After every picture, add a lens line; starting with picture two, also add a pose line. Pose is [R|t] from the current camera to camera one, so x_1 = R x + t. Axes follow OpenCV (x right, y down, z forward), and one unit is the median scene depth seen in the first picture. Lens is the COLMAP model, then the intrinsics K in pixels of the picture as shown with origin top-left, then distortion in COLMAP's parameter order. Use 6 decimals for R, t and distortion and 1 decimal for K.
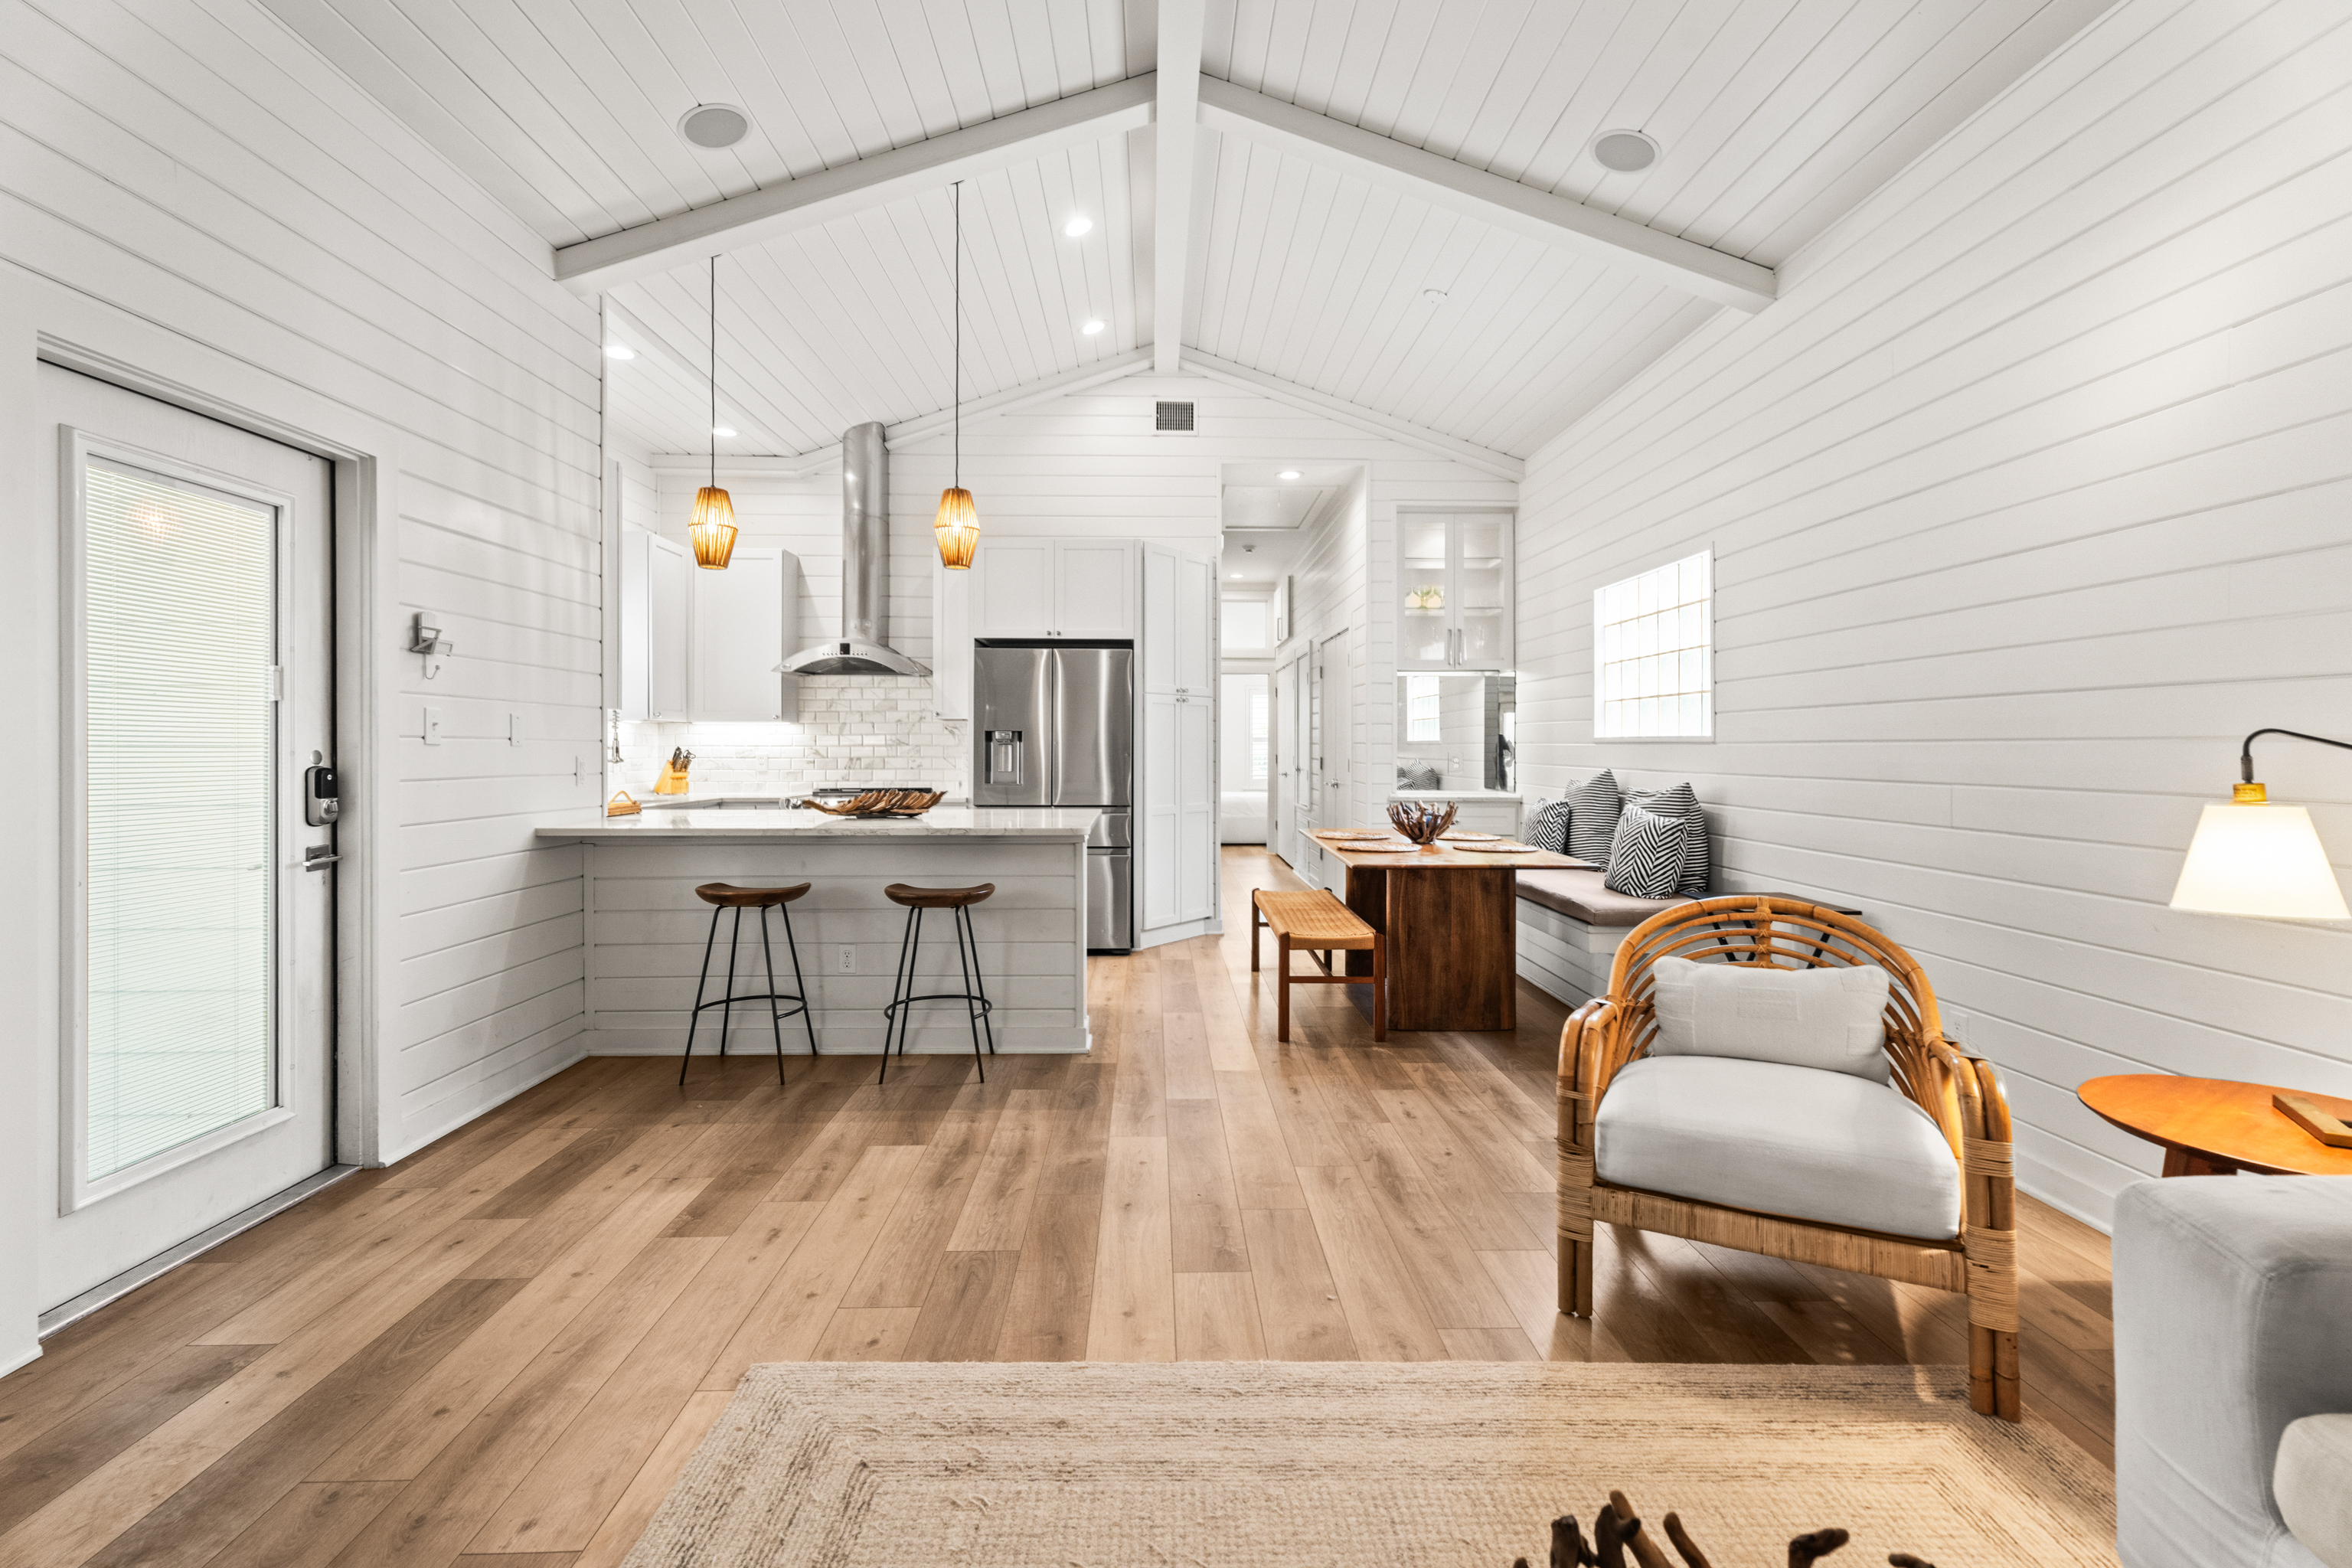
lens RADIAL K [[1068.6, 0, 1189.1], [0, 1068.6, 749.5], [0, 0, 1]] dist [0.009973, -0.000221]
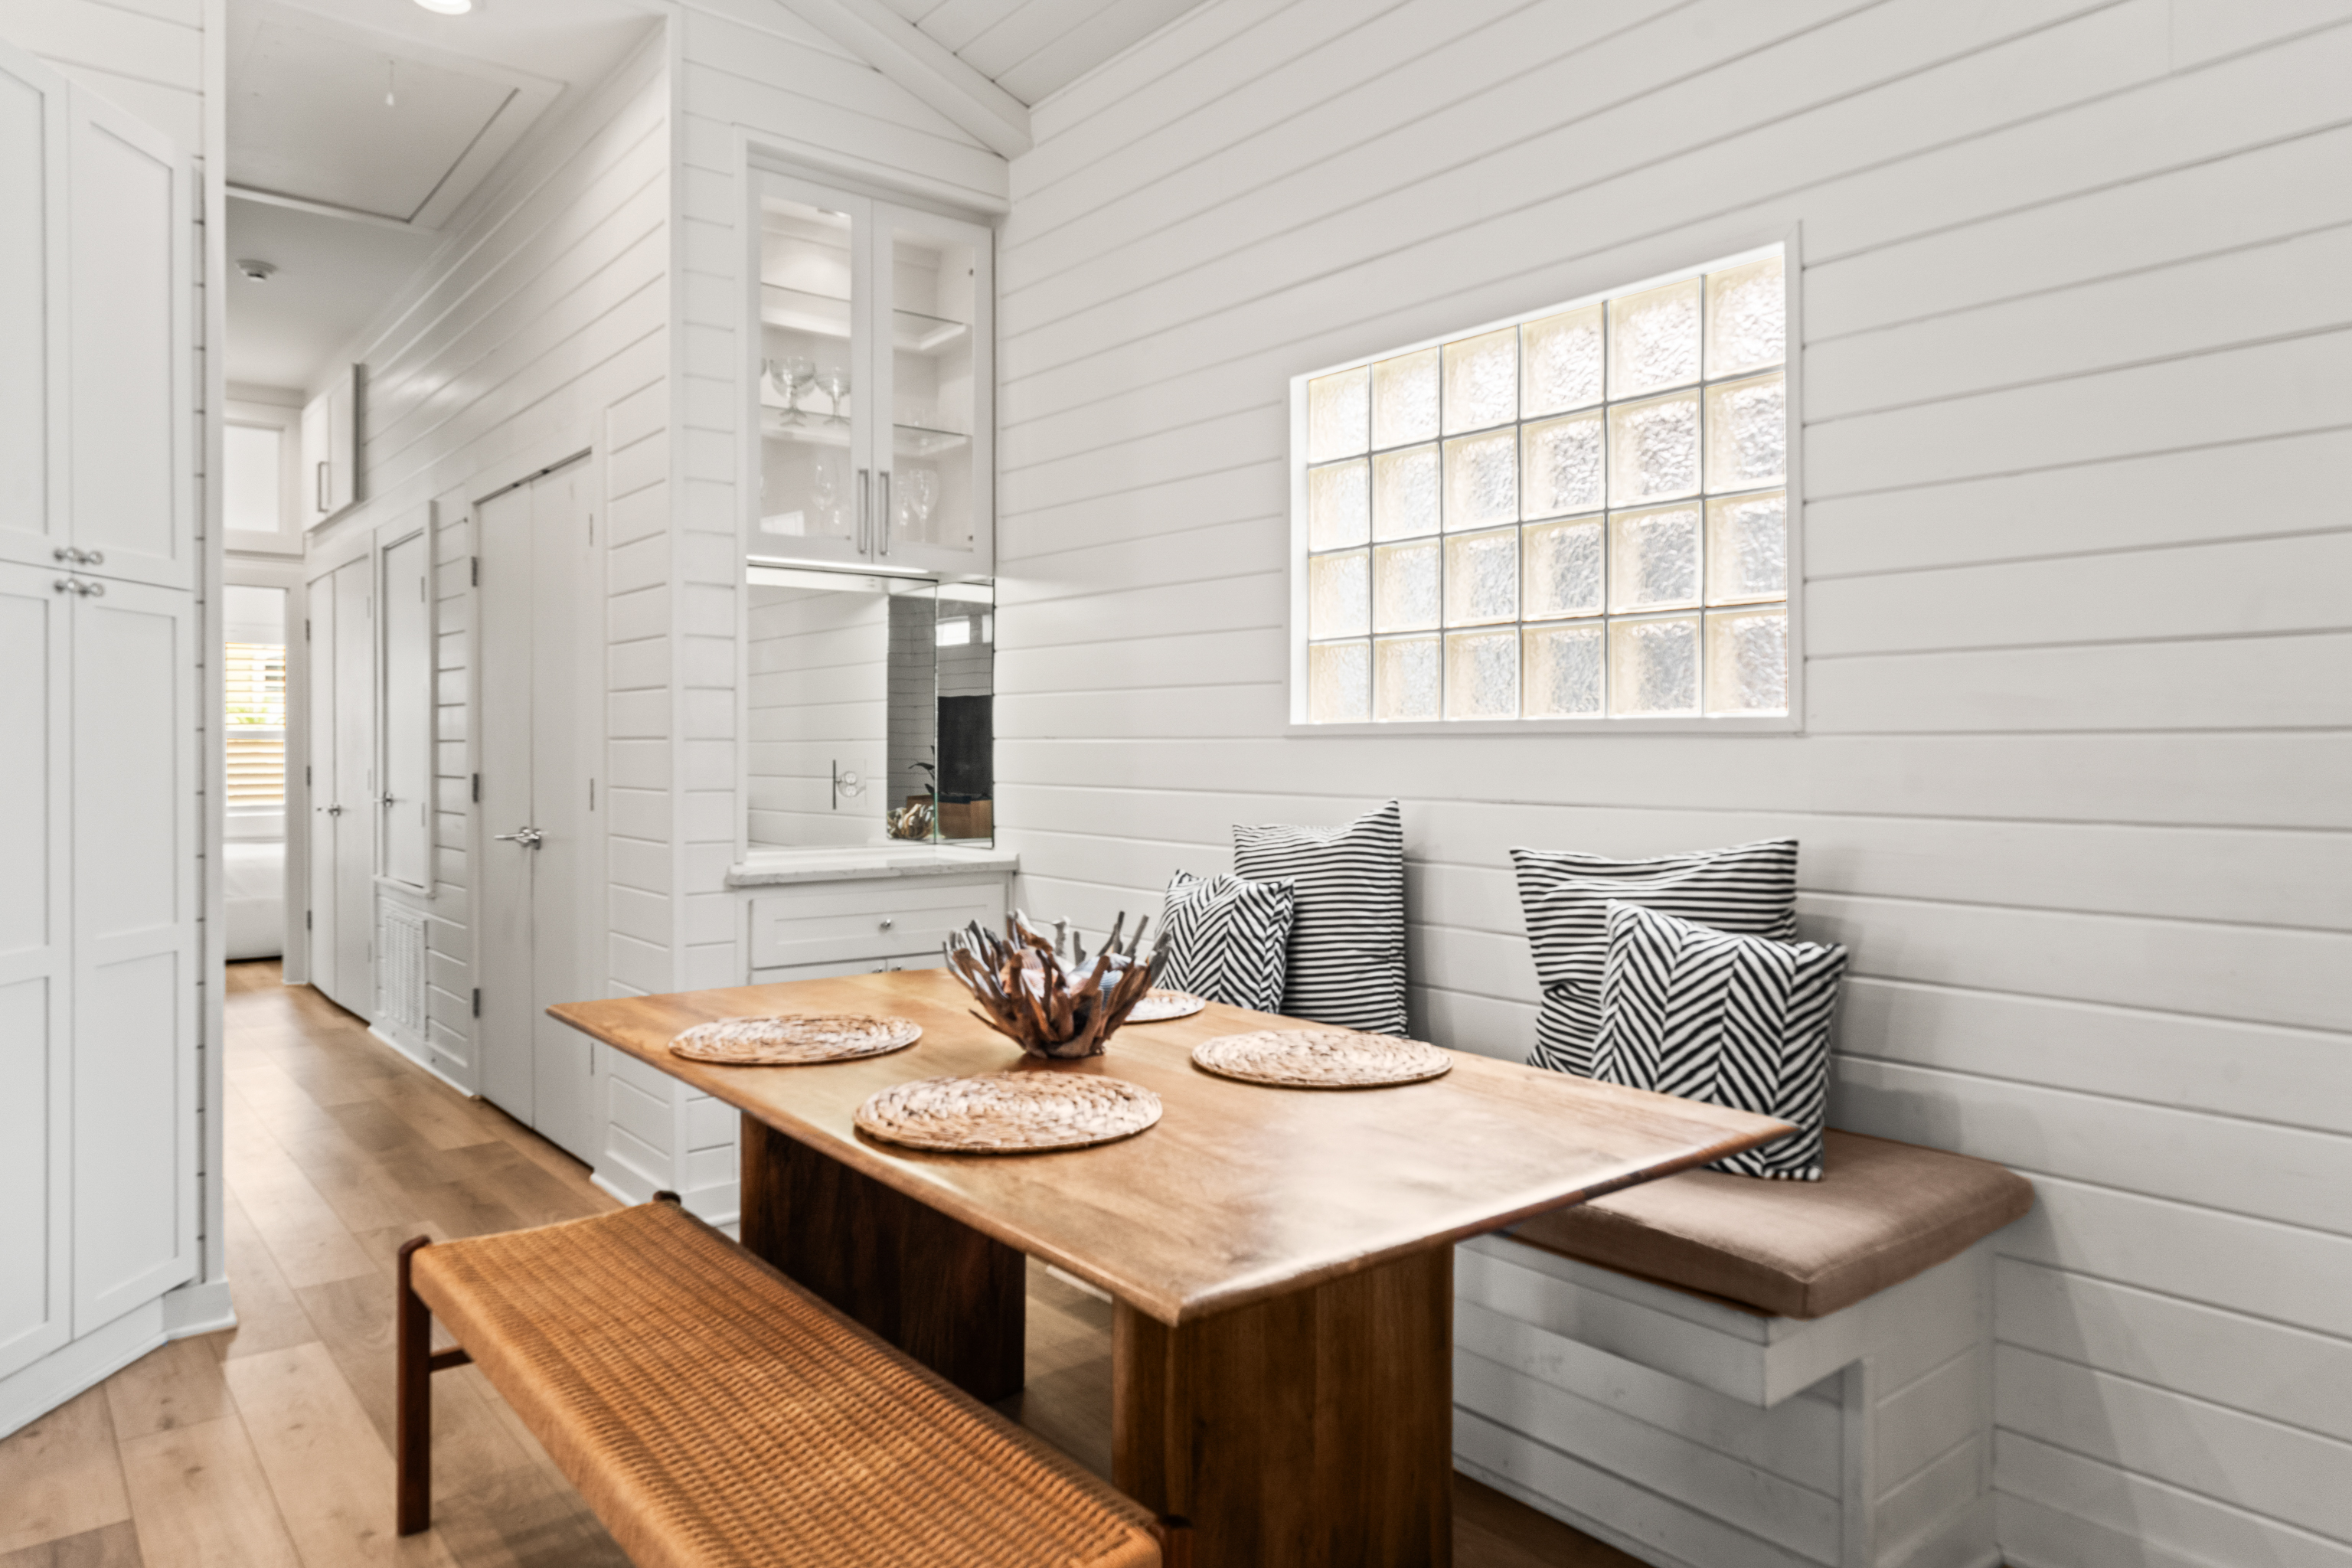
lens RADIAL K [[1476.9, 0, 1178.5], [0, 1476.9, 754.4], [0, 0, 1]] dist [-0.009749, 0.015129]
pose [[0.793249, -0.003061, 0.608889, -0.015060], [0.002554, 0.999995, 0.001700, -0.000382], [-0.608891, 0.000206, 0.793254, 0.537743]]
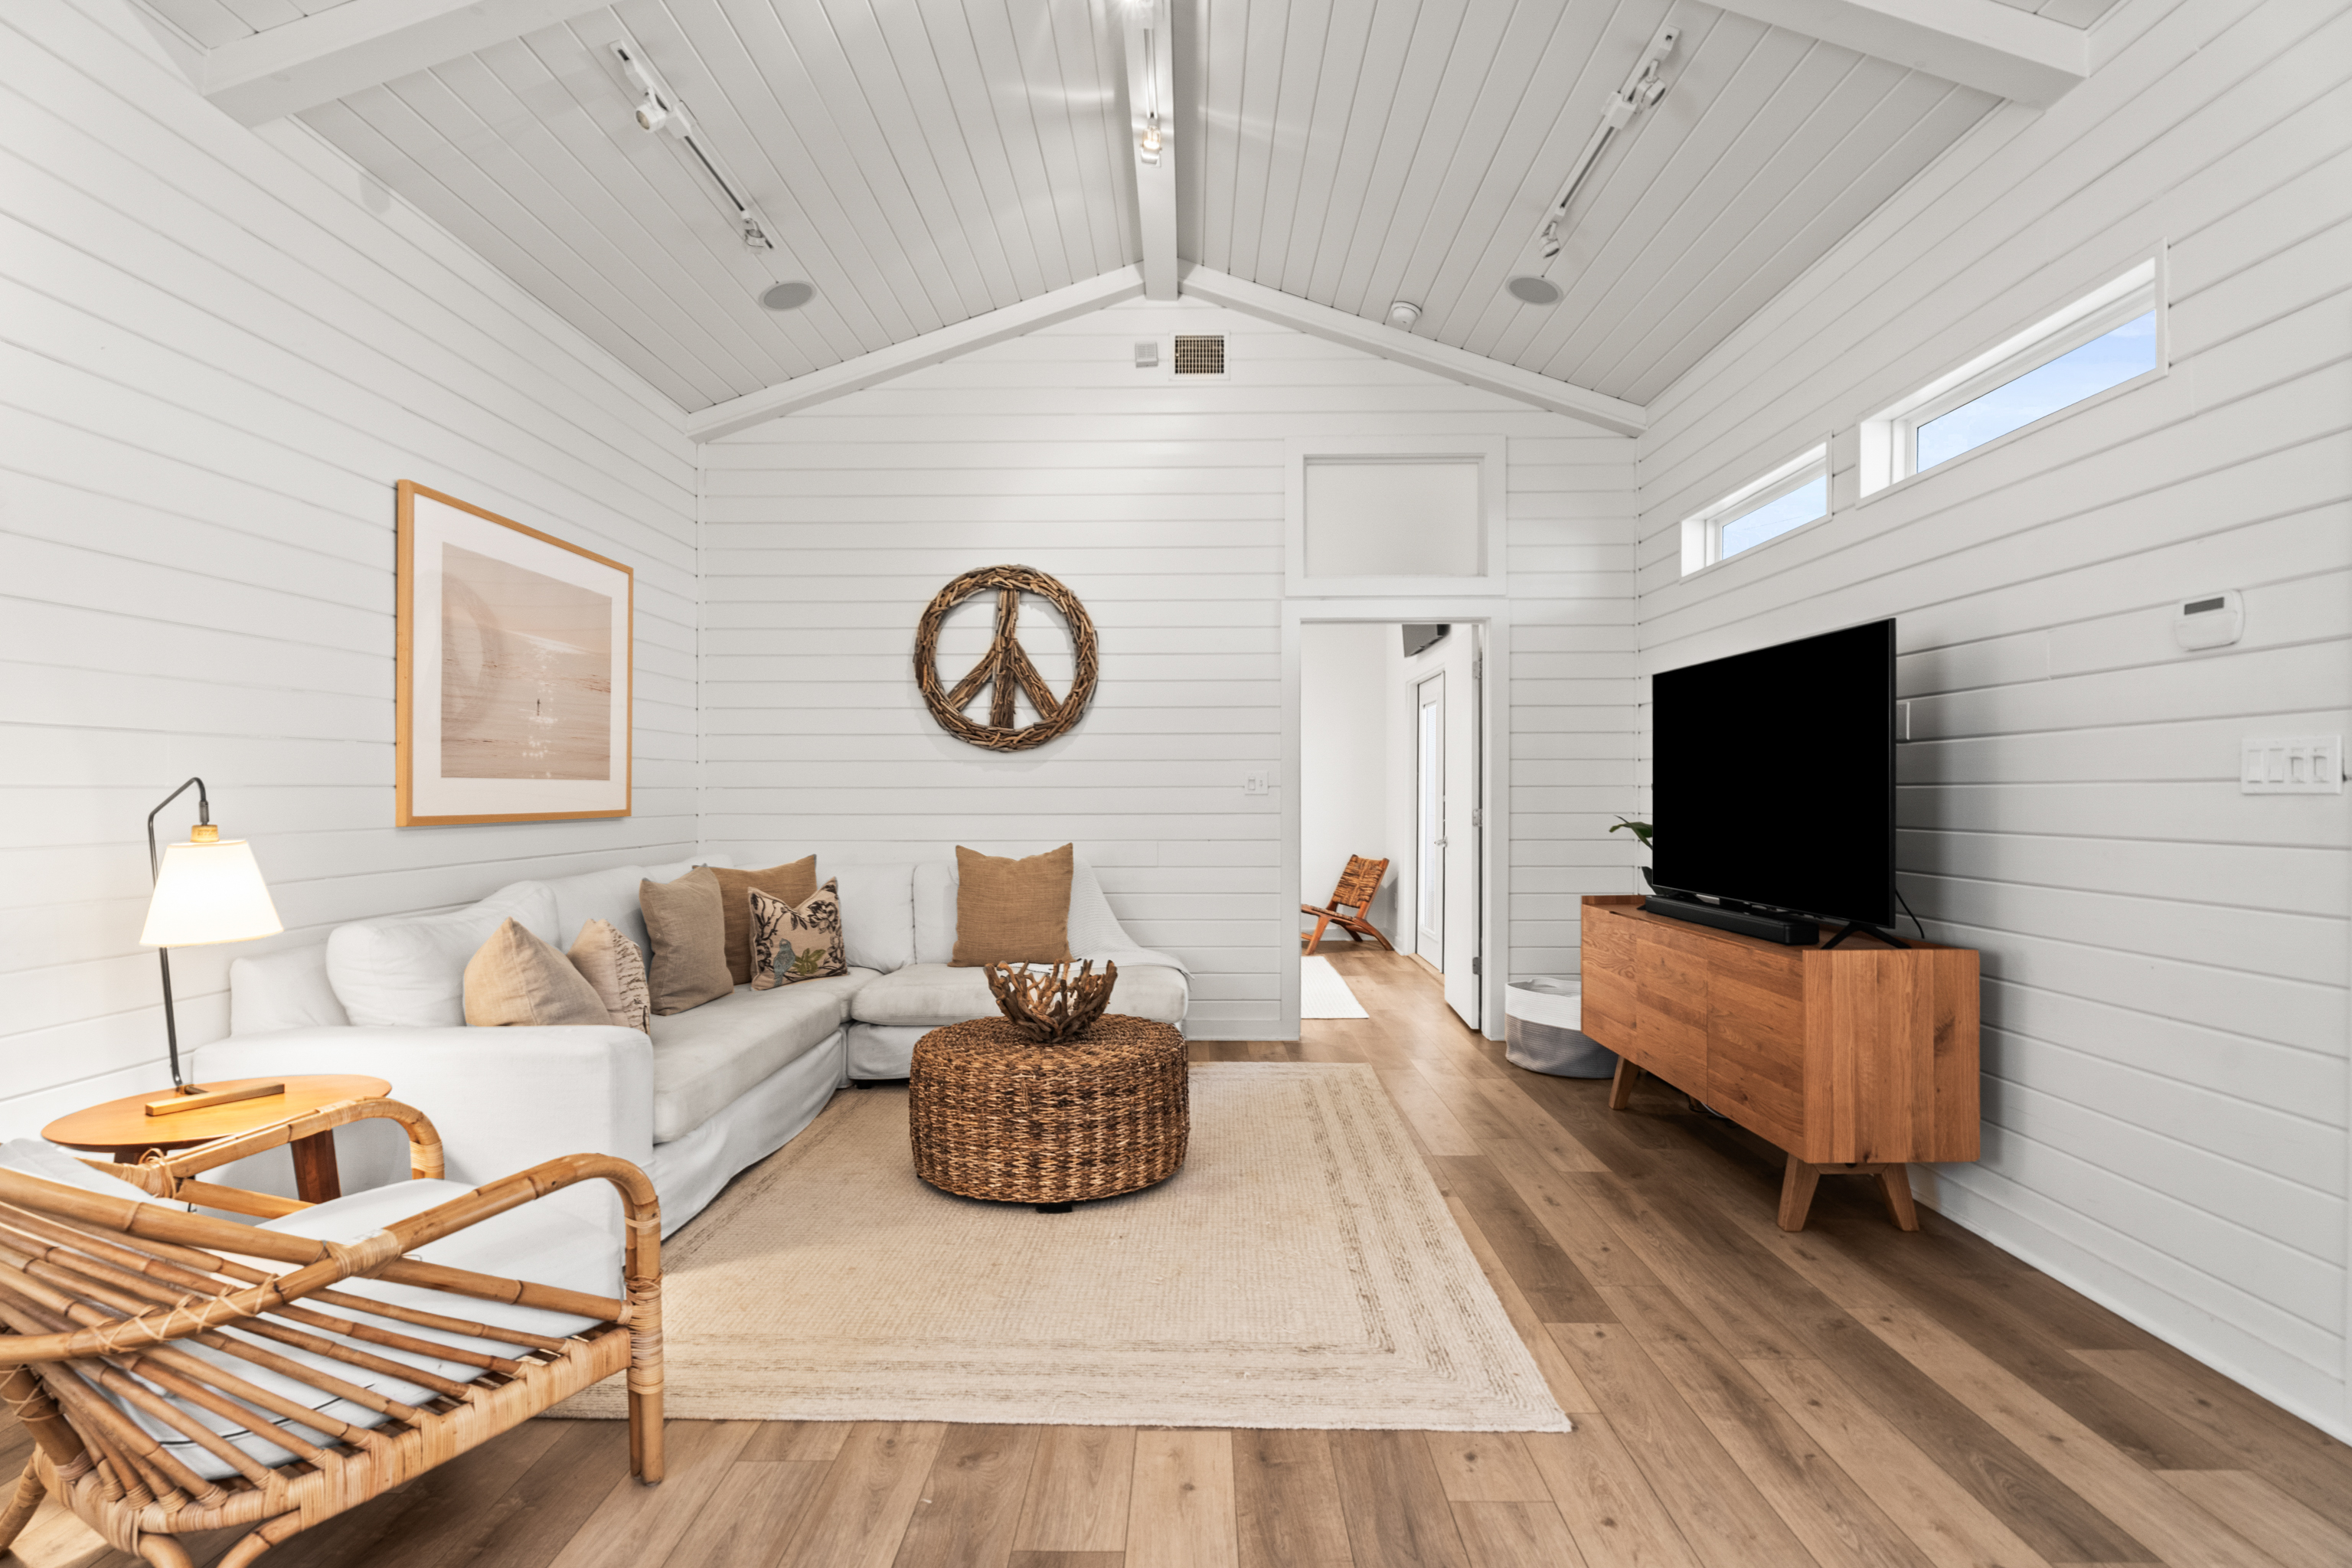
lens RADIAL K [[1160.2, 0, 1182.1], [0, 1160.2, 796.1], [0, 0, 1]] dist [-0.004138, 0.000824]
pose [[-0.998840, -0.000722, 0.048151, -0.035417], [-0.000556, 0.999994, 0.003457, -0.001217], [-0.048153, 0.003426, -0.998834, 0.705780]]
